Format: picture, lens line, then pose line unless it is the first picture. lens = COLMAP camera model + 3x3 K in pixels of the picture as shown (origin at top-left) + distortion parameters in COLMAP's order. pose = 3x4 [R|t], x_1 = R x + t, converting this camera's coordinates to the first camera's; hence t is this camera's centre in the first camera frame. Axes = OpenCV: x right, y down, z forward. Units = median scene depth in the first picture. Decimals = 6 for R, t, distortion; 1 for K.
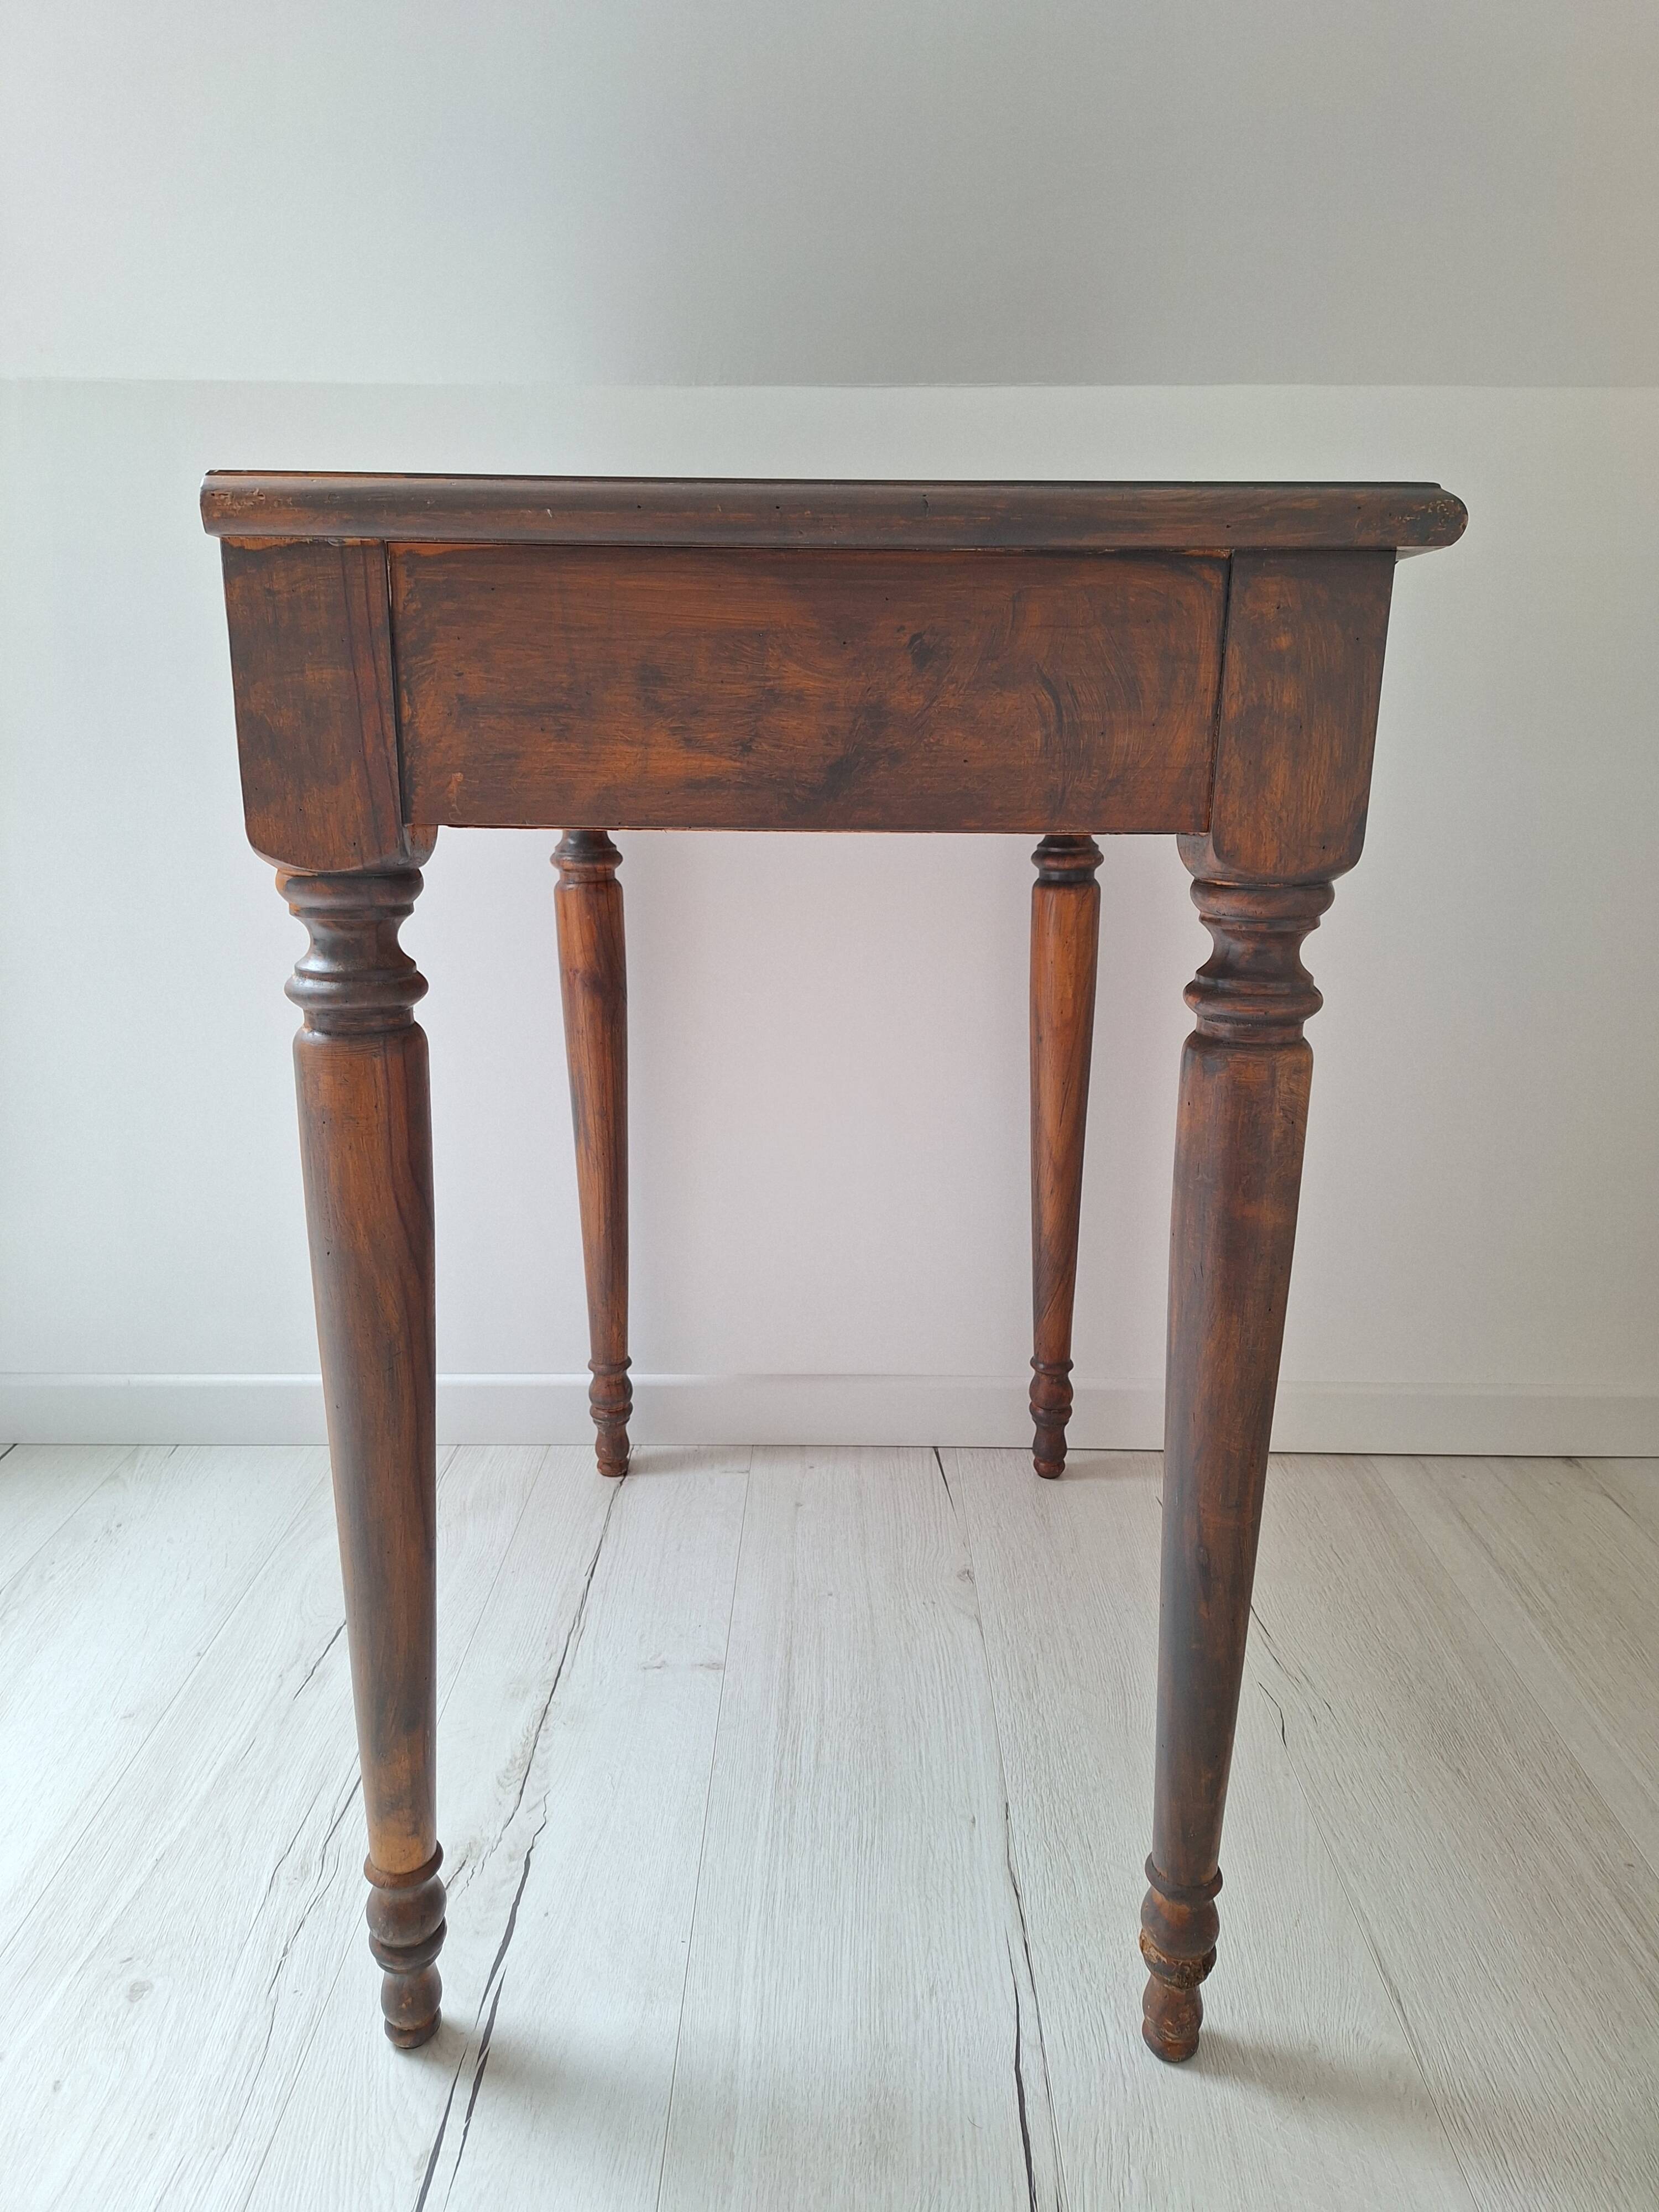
lens RADIAL K [[1566.1, 0, 825.6], [0, 1566.1, 1101.9], [0, 0, 1]] dist [0.065874, -0.064082]
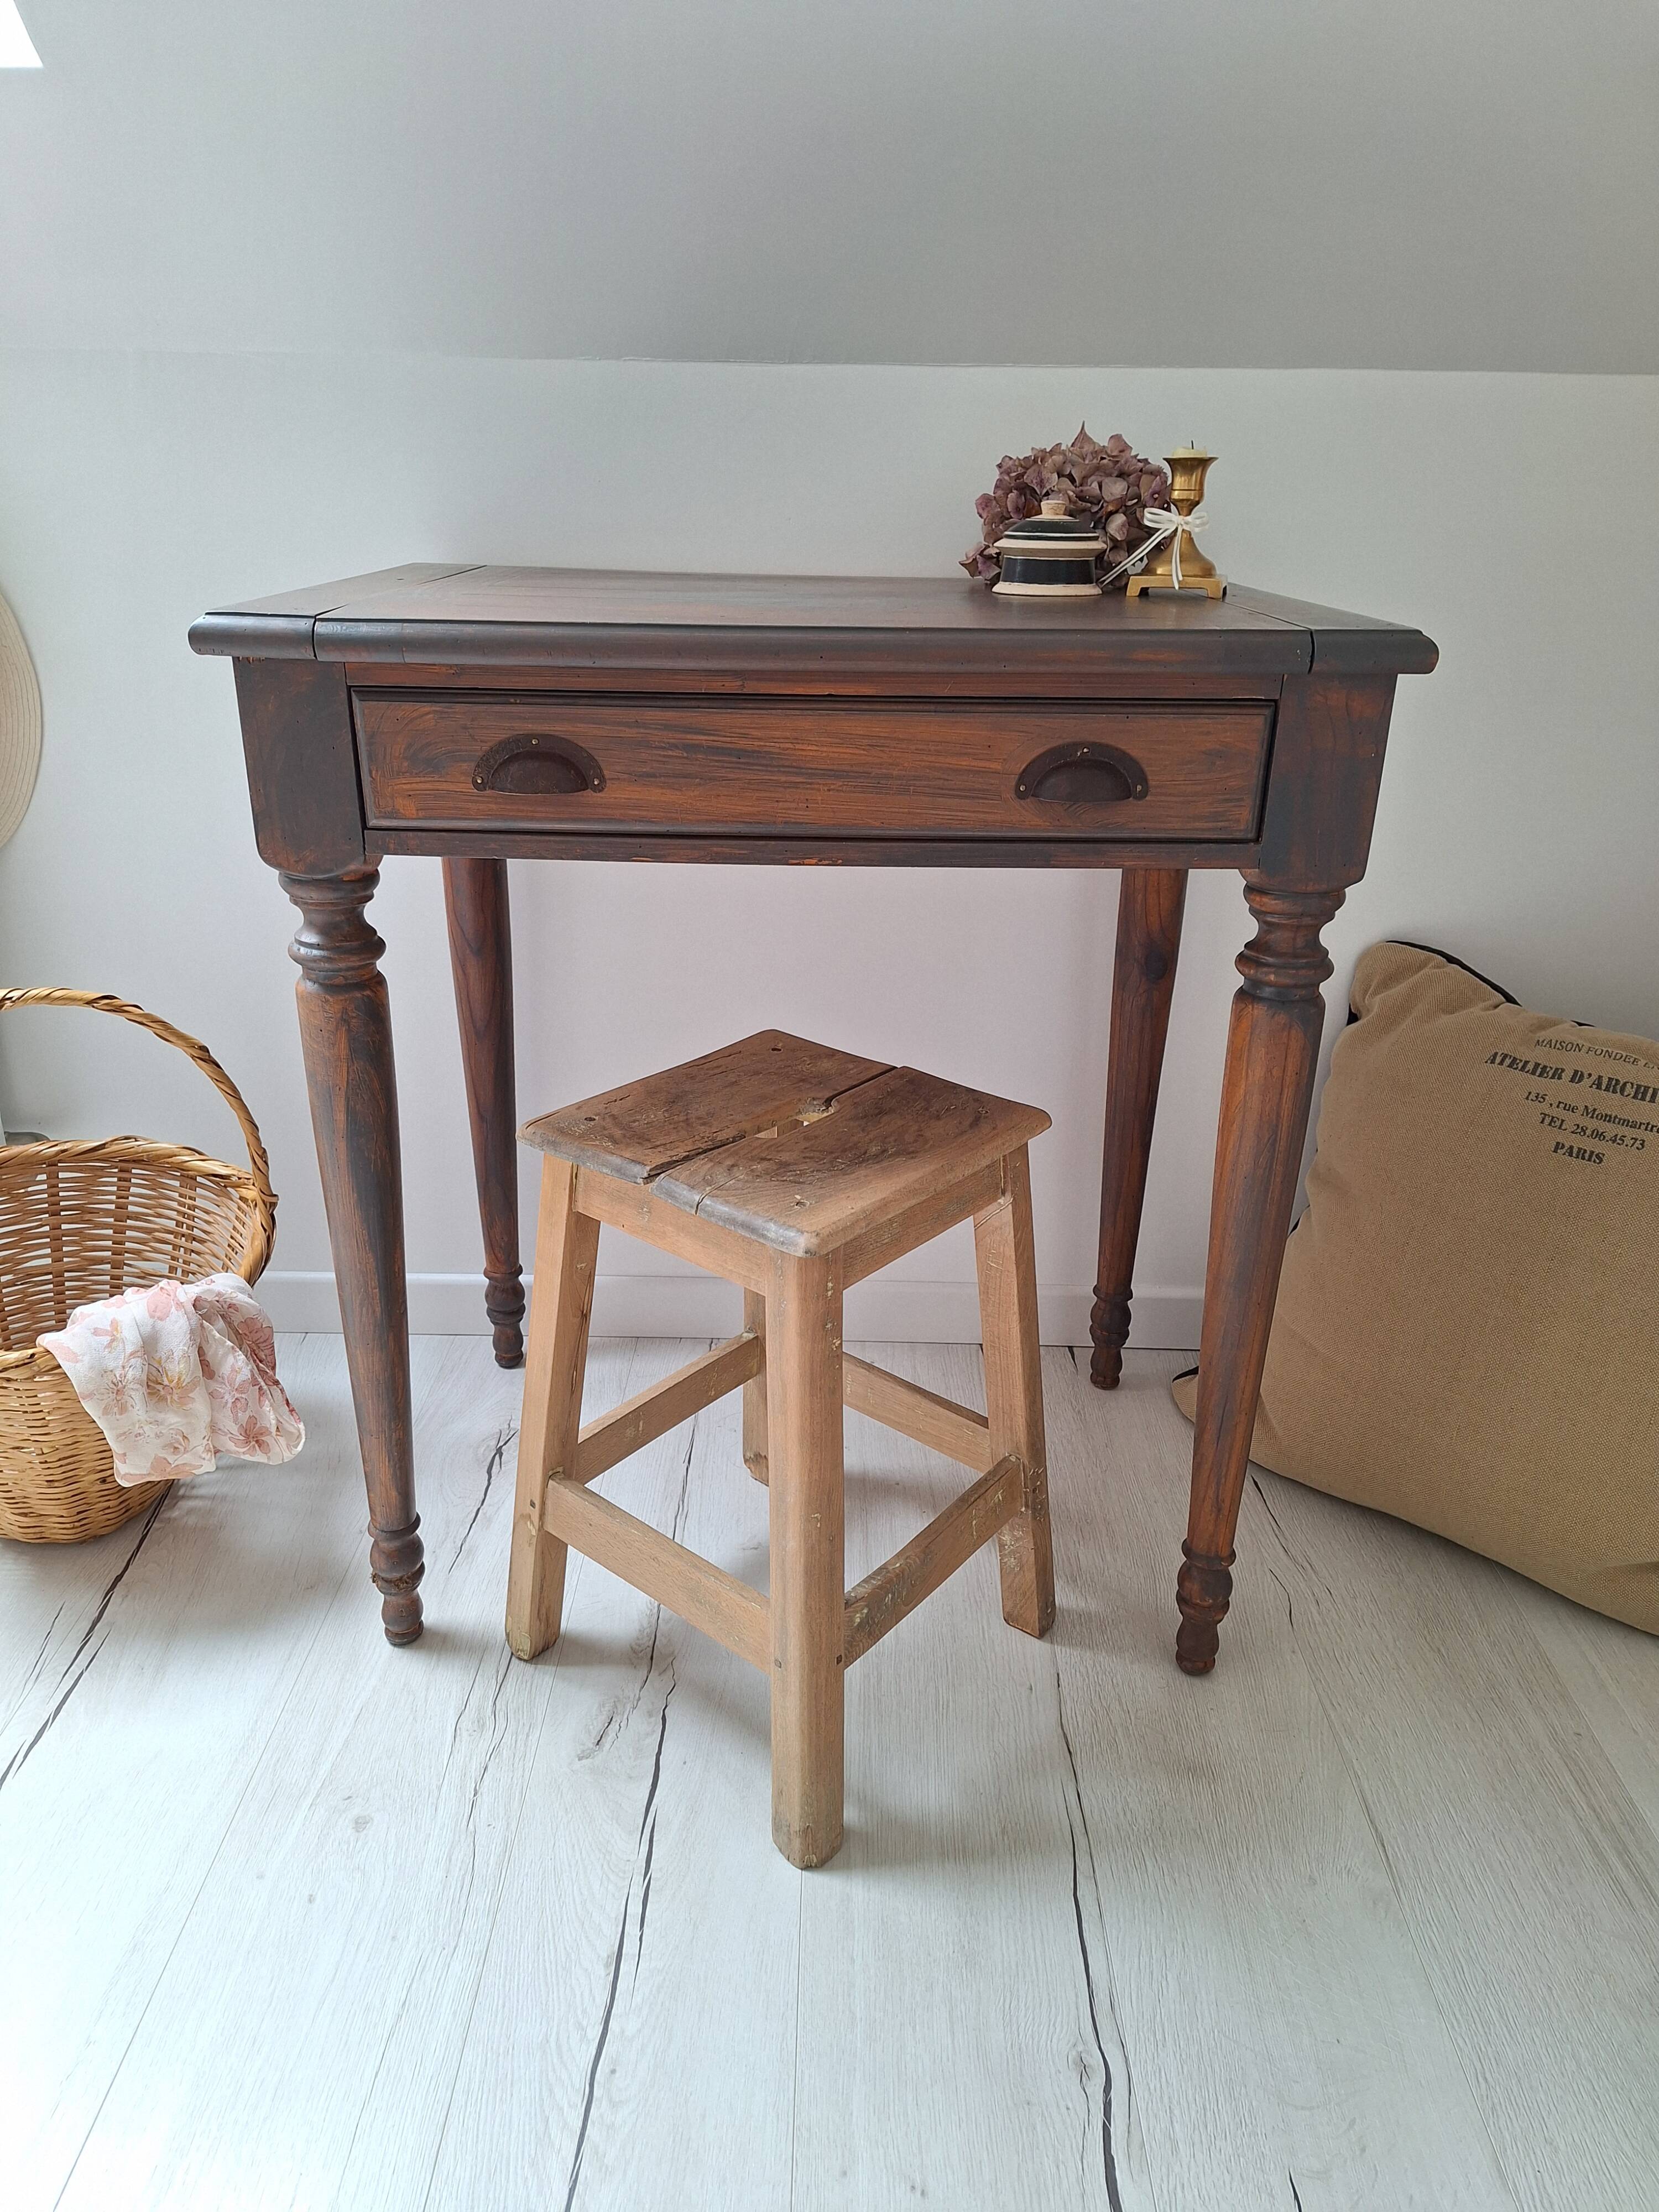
lens RADIAL K [[1562.1, 0, 814.7], [0, 1562.1, 1132.5], [0, 0, 1]] dist [0.075685, -0.071662]
pose [[0.999935, 0.011397, -0.000581, -0.077599], [-0.011185, 0.988899, 0.148165, -0.143677], [0.002263, -0.148149, 0.988962, -0.124665]]
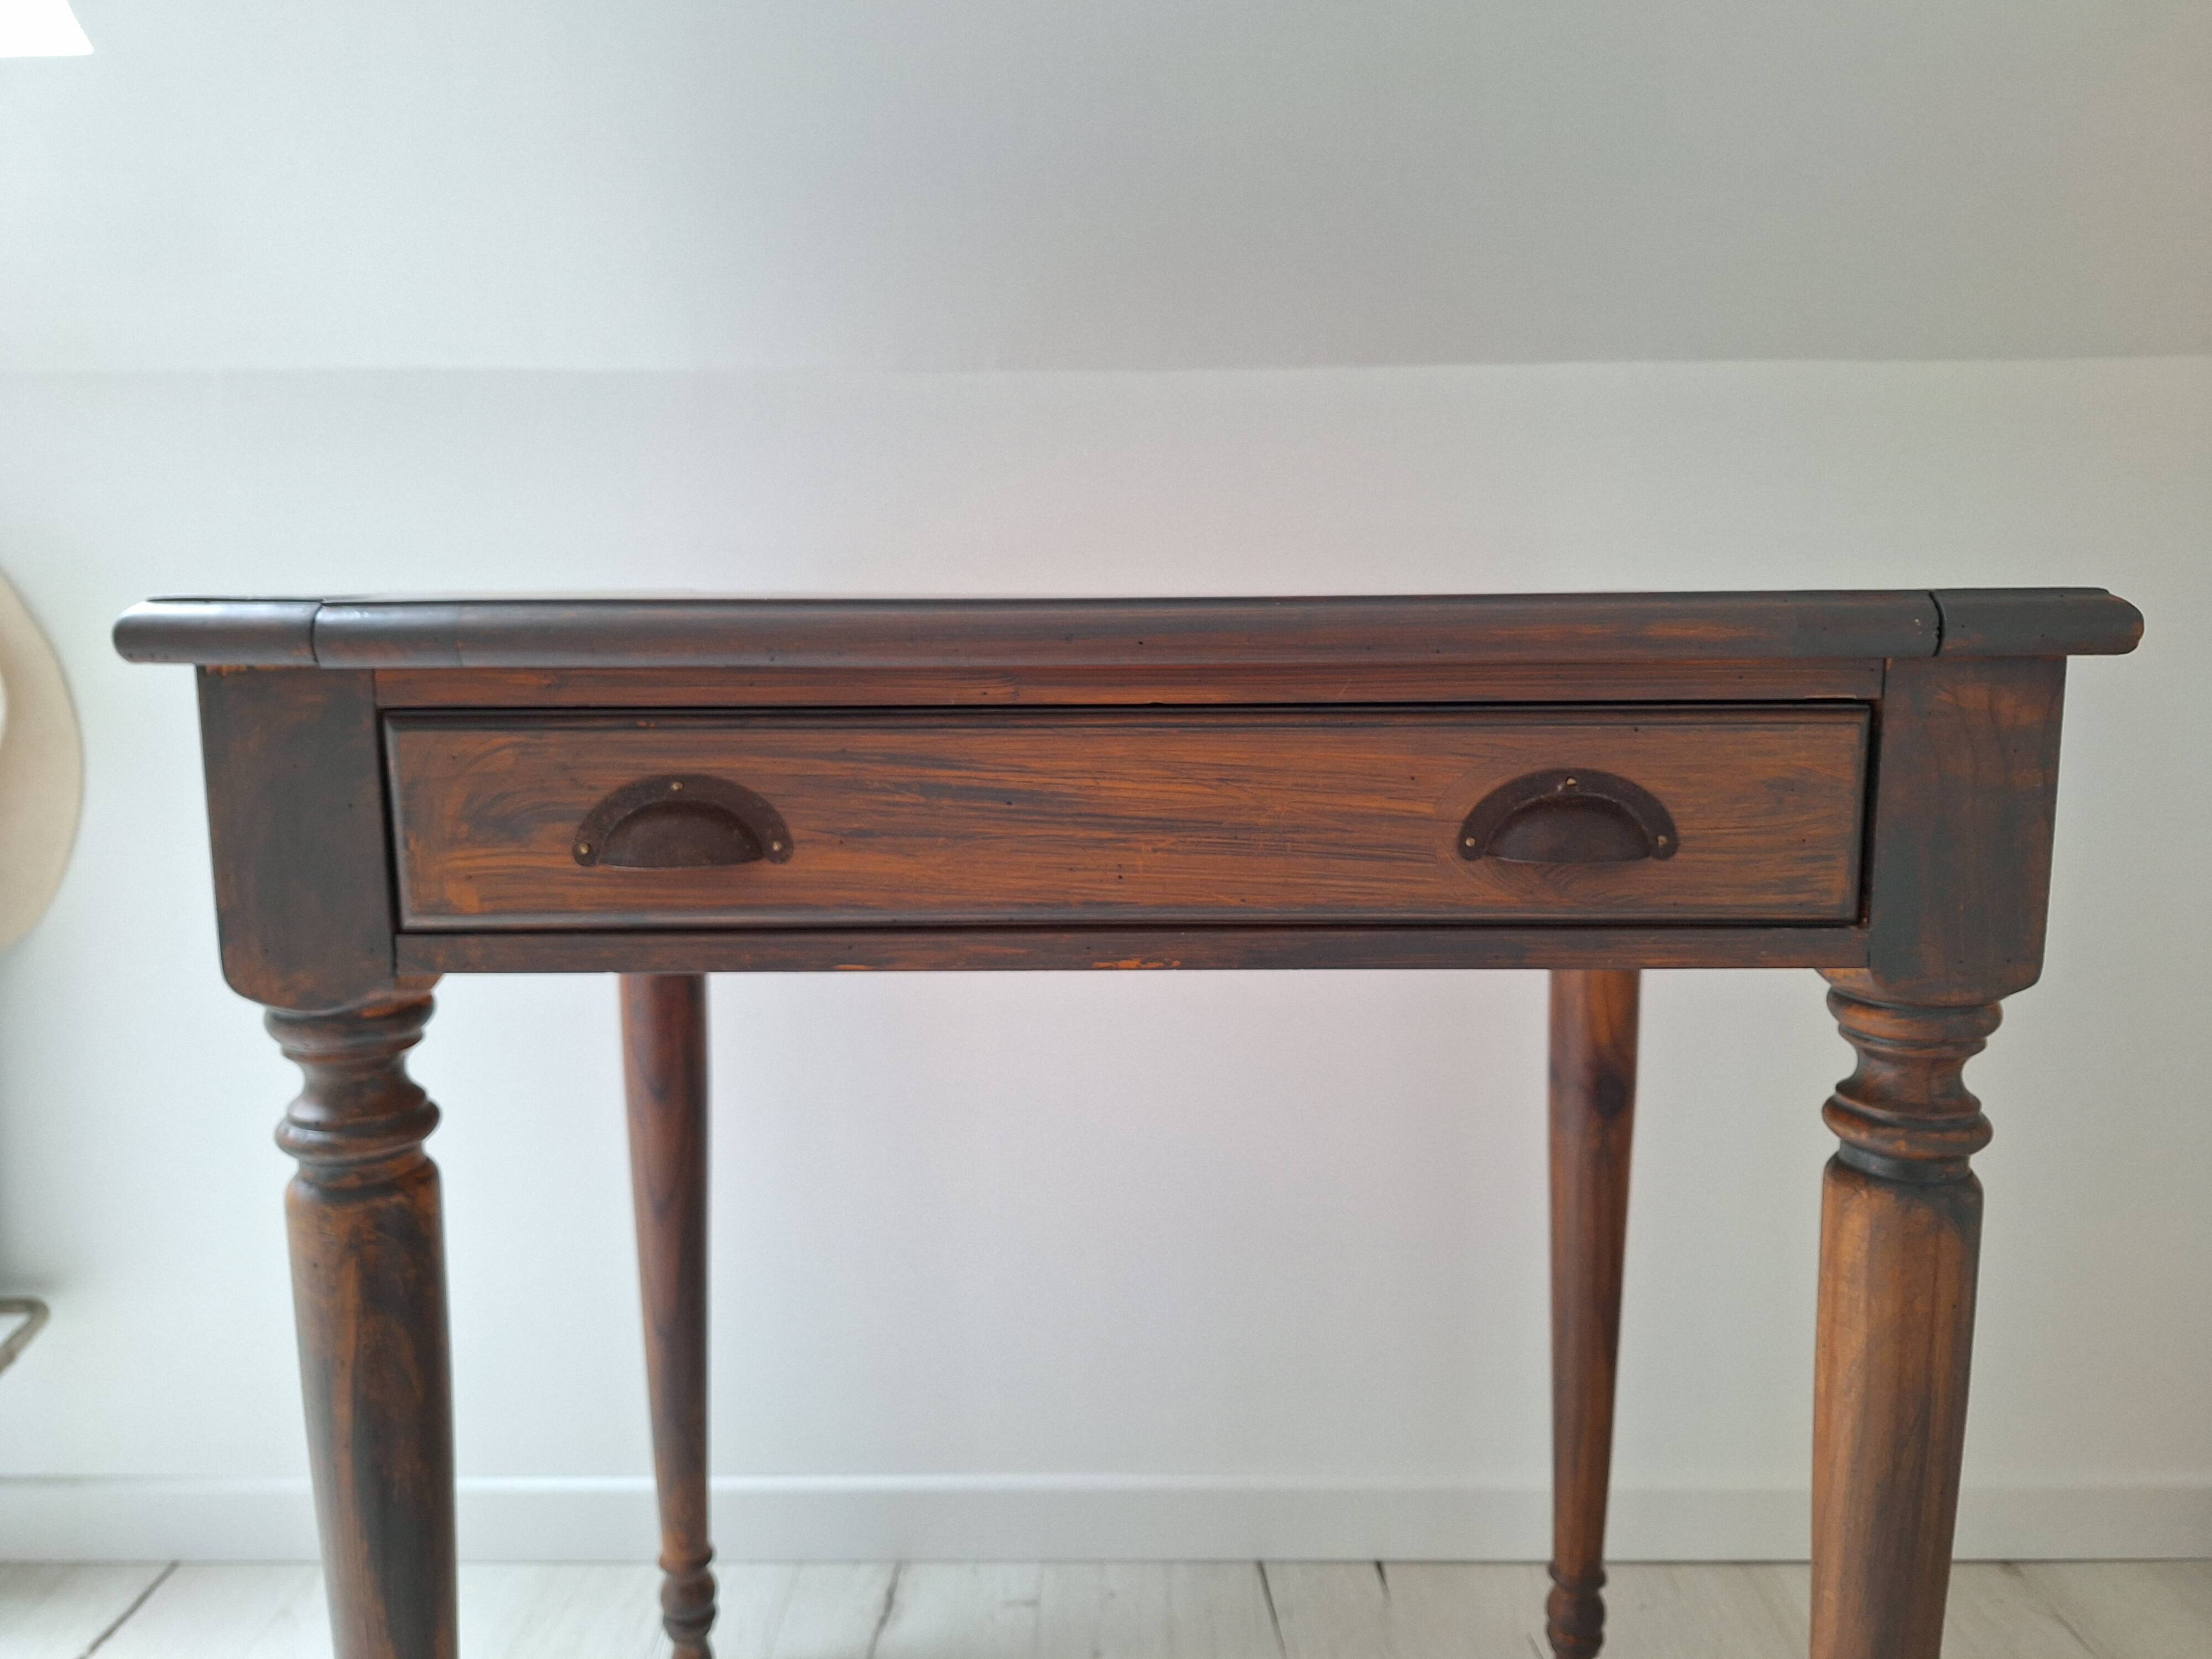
lens RADIAL K [[1566.1, 0, 1127.3], [0, 1566.1, 806.9], [0, 0, 1]] dist [0.065874, -0.064082]
pose [[0.999960, -0.008697, 0.002156, -0.083597], [0.008881, 0.993953, -0.109443, -0.161532], [-0.001192, 0.109458, 0.993991, 0.273456]]
